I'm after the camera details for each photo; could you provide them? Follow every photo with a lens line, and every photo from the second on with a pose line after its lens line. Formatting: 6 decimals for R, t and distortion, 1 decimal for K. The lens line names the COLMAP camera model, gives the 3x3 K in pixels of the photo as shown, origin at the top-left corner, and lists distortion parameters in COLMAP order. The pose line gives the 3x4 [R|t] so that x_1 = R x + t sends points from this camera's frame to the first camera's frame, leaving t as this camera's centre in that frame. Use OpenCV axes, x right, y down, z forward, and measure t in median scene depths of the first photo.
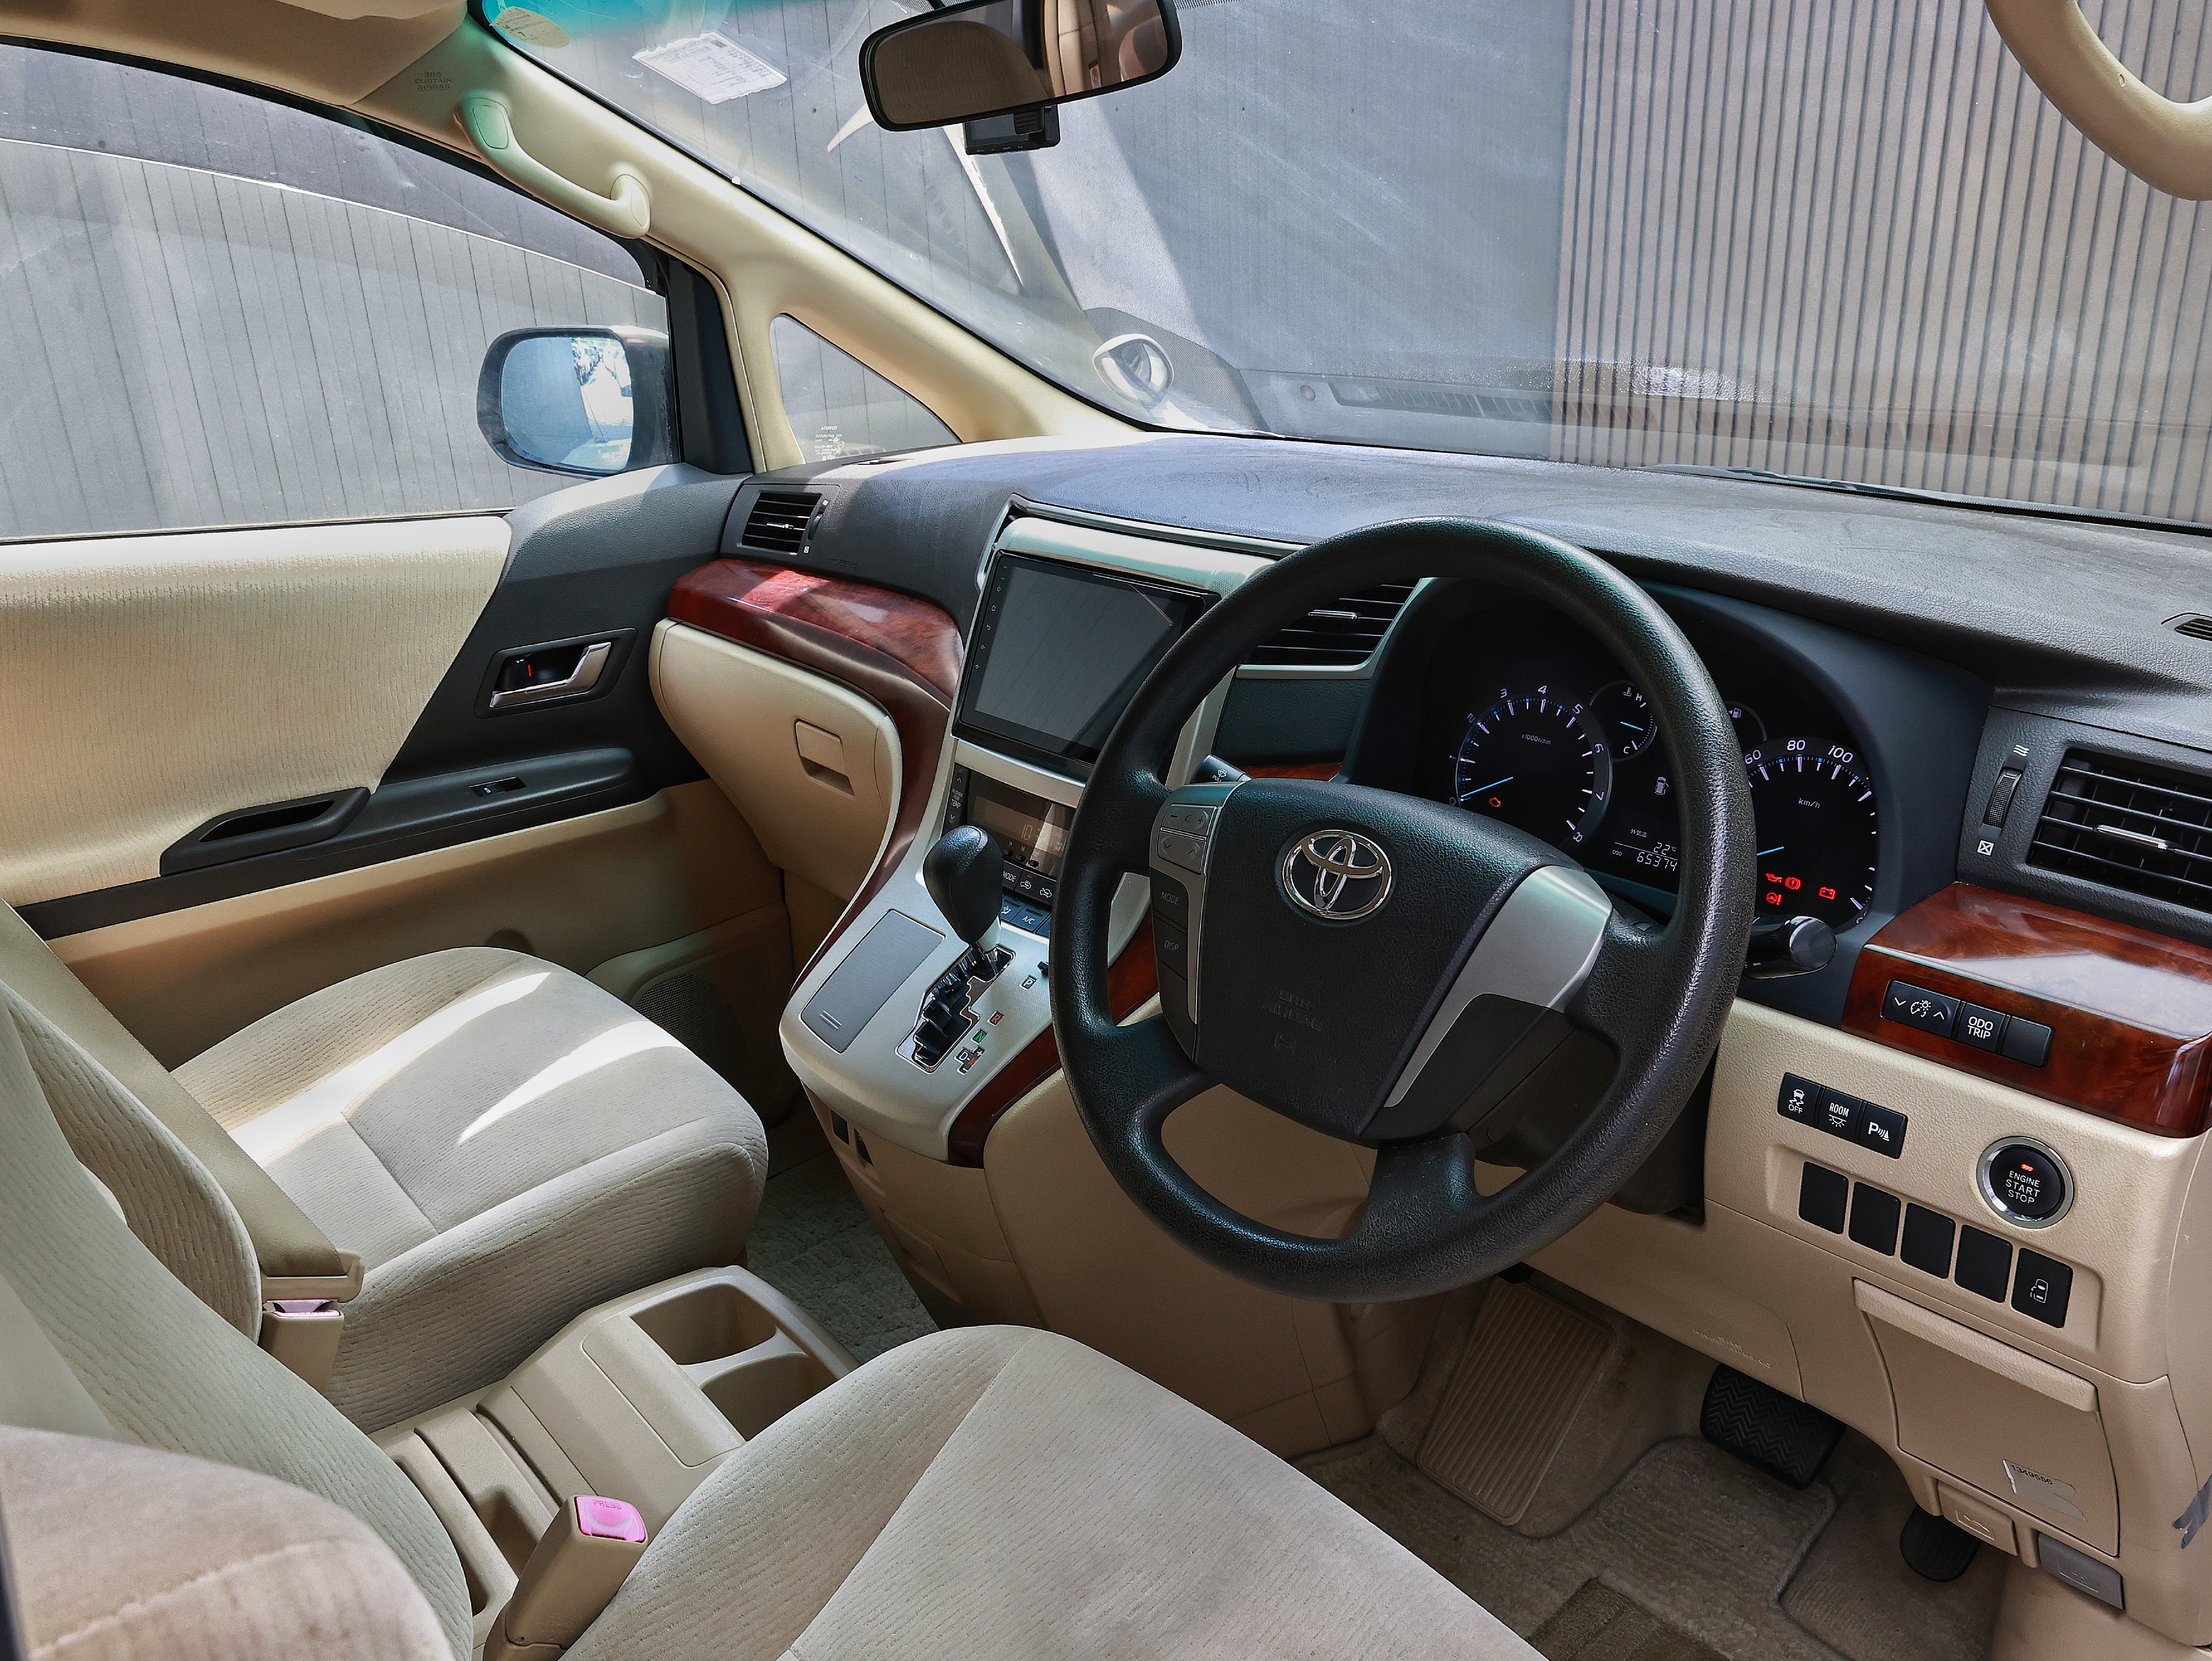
lens RADIAL K [[1679.3, 0, 1106.0], [0, 1679.3, 830.5], [0, 0, 1]] dist [-0.024296, 0.011600]
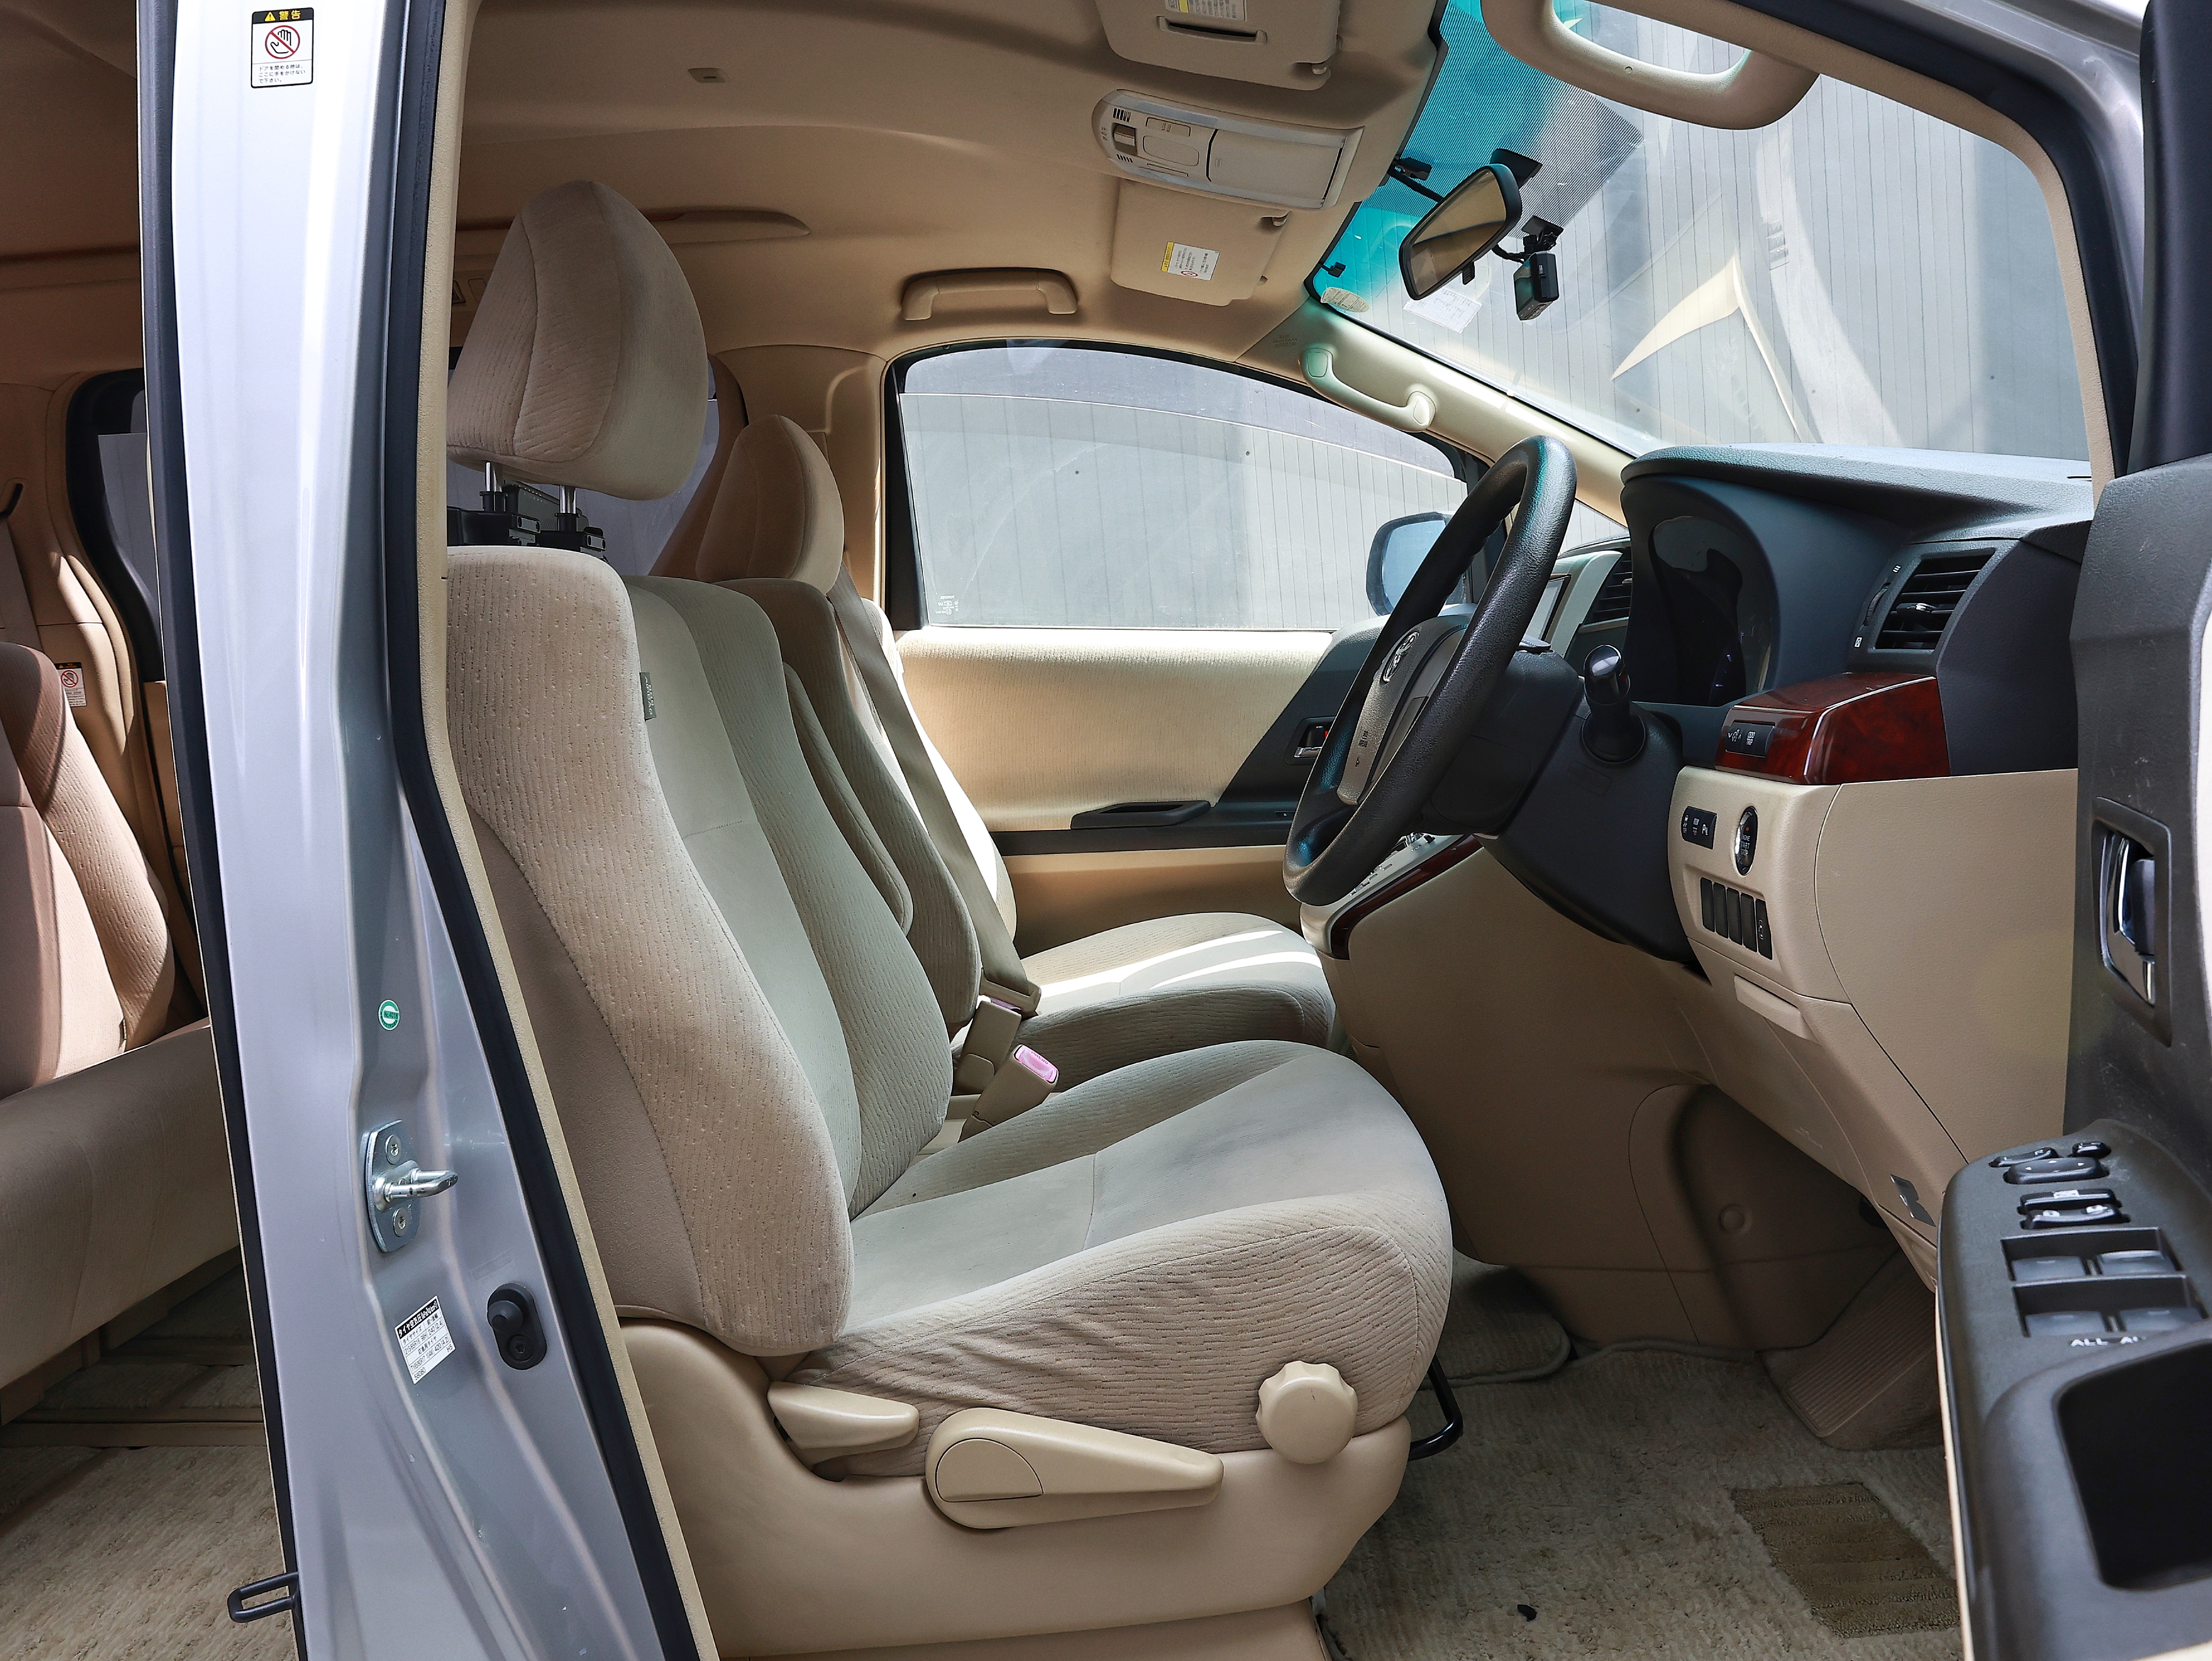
lens RADIAL K [[1679.3, 0, 1106.0], [0, 1679.3, 830.5], [0, 0, 1]] dist [-0.024296, 0.011600]
pose [[0.741781, 0.052892, -0.668553, 0.543424], [-0.194289, 0.971083, -0.138744, 0.249260], [0.641882, 0.232810, 0.730607, -0.157887]]
